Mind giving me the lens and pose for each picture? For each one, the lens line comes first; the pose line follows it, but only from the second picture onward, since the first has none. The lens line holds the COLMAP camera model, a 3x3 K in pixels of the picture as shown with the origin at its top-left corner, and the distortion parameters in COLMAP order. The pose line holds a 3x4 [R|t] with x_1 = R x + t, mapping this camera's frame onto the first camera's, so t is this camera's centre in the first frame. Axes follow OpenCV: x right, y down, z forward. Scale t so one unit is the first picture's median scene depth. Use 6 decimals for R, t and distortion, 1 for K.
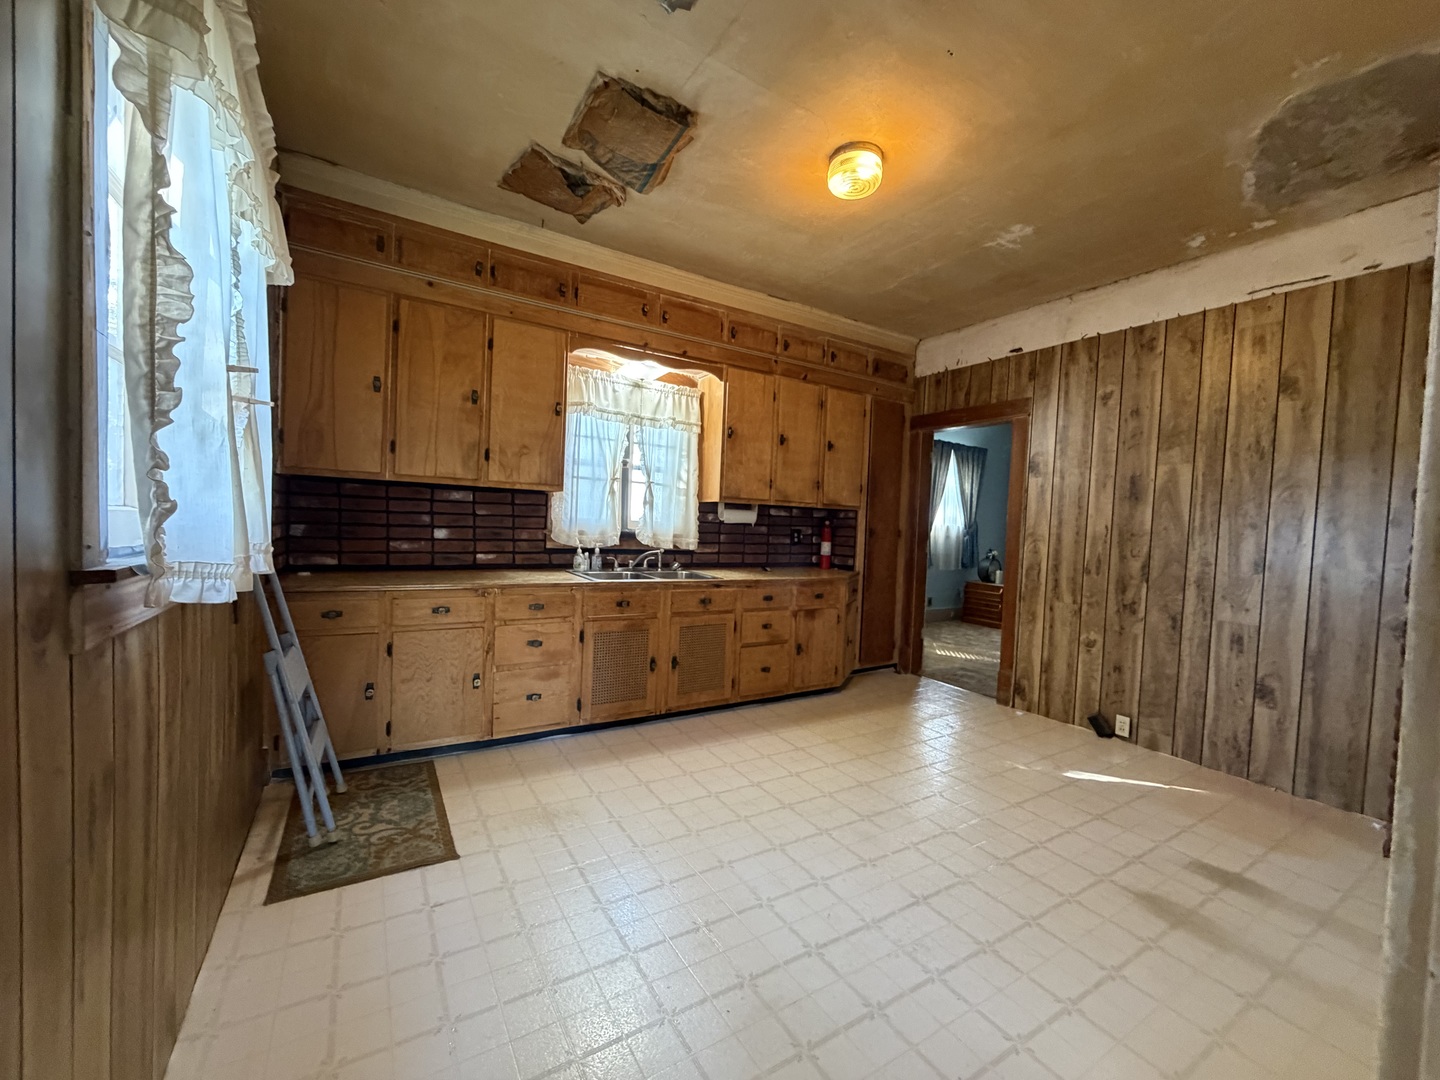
lens RADIAL K [[573.5, 0, 718.1], [0, 573.5, 541.1], [0, 0, 1]] dist [-0.001928, -0.000286]
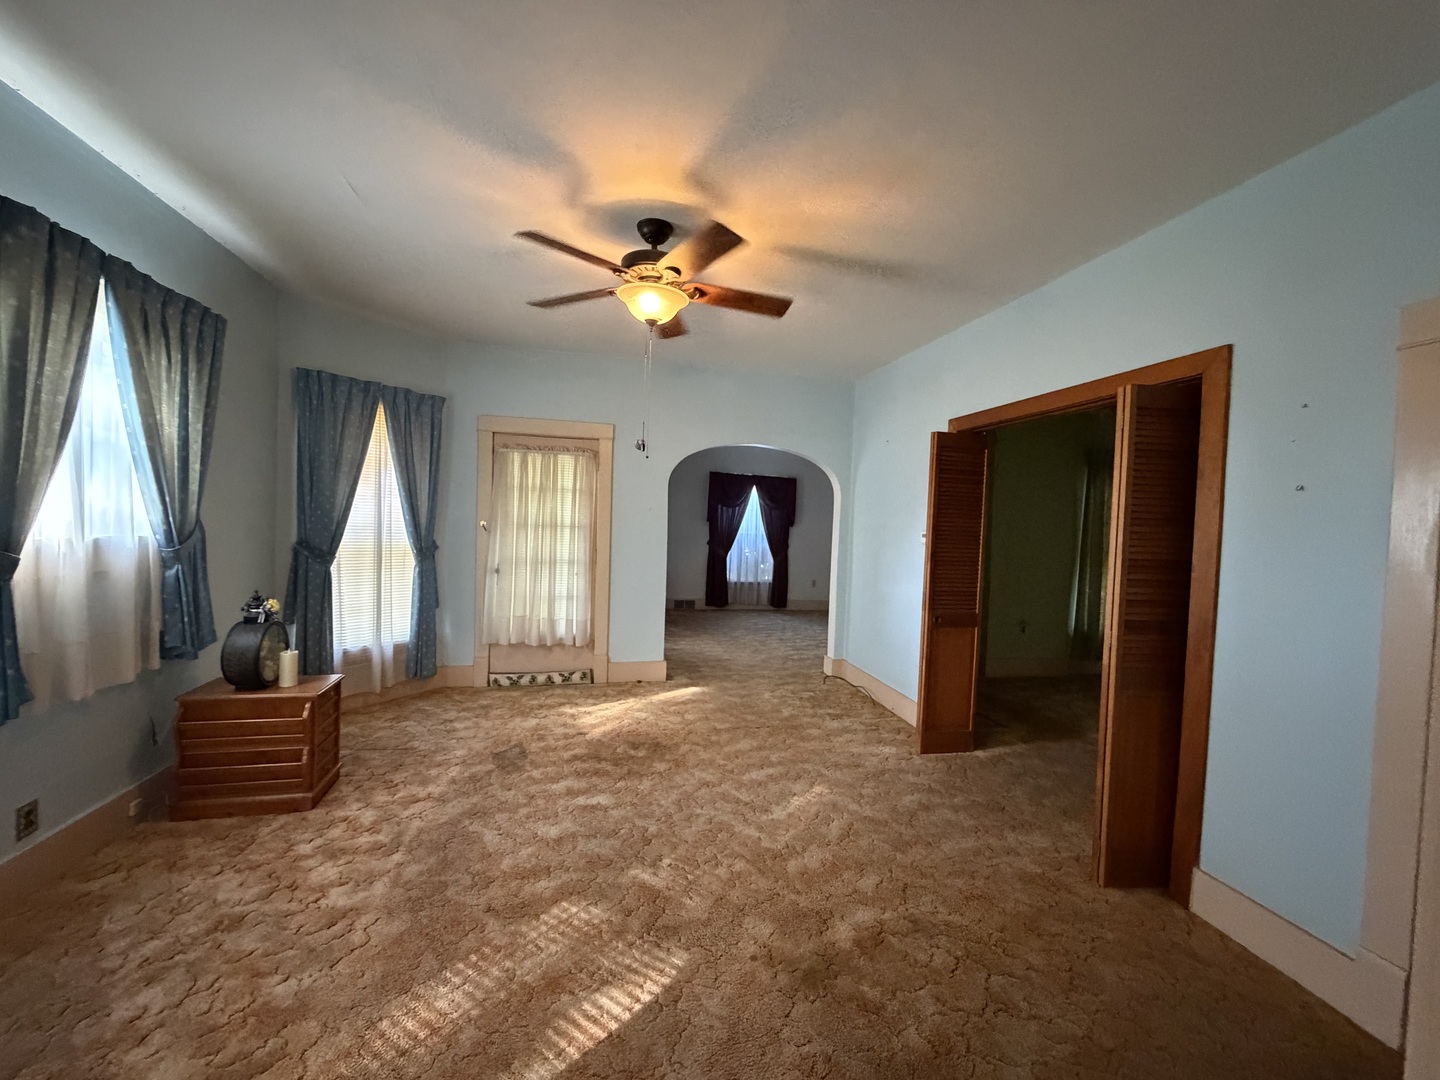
lens RADIAL K [[573.5, 0, 713.8], [0, 573.5, 539.6], [0, 0, 1]] dist [-0.001928, -0.000286]
pose [[0.339184, -0.054434, 0.939144, 0.227524], [0.010085, 0.998477, 0.054231, -0.038974], [-0.940666, -0.008923, 0.339217, 0.591562]]
